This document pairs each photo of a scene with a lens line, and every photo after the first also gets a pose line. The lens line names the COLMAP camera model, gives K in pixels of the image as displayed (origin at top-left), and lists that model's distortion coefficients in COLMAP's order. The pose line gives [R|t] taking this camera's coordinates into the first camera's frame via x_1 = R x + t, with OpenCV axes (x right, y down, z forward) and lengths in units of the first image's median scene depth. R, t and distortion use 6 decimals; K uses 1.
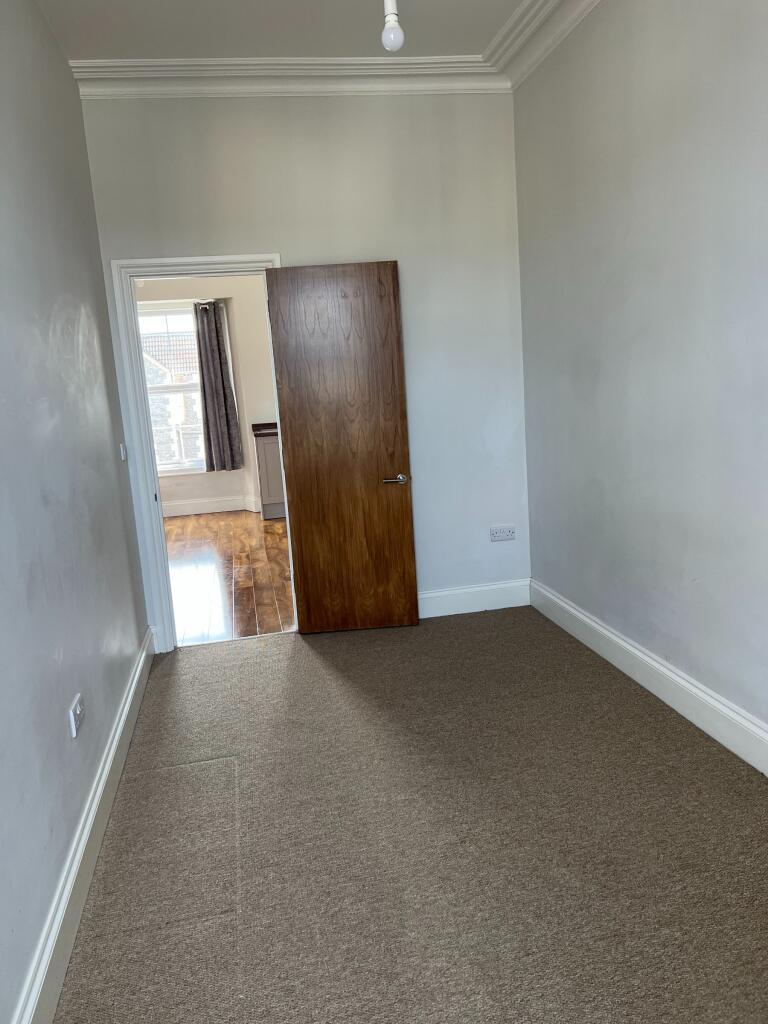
lens RADIAL K [[765.2, 0, 384.0], [0, 765.2, 512.0], [0, 0, 1]] dist [0.002899, -0.000632]
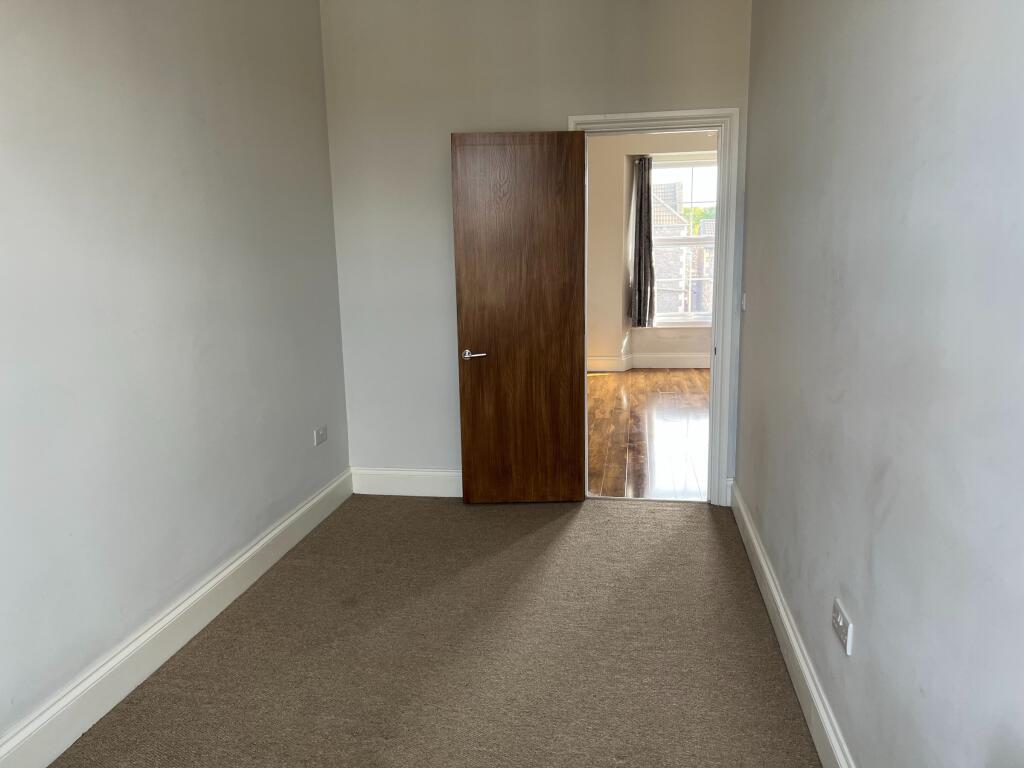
lens RADIAL K [[765.2, 0, 512.0], [0, 765.2, 384.0], [0, 0, 1]] dist [0.002899, -0.000632]
pose [[0.936908, 0.108044, -0.332460, -0.138190], [-0.102280, 0.994145, 0.034845, 0.013055], [0.334278, 0.001358, 0.942473, -0.018057]]
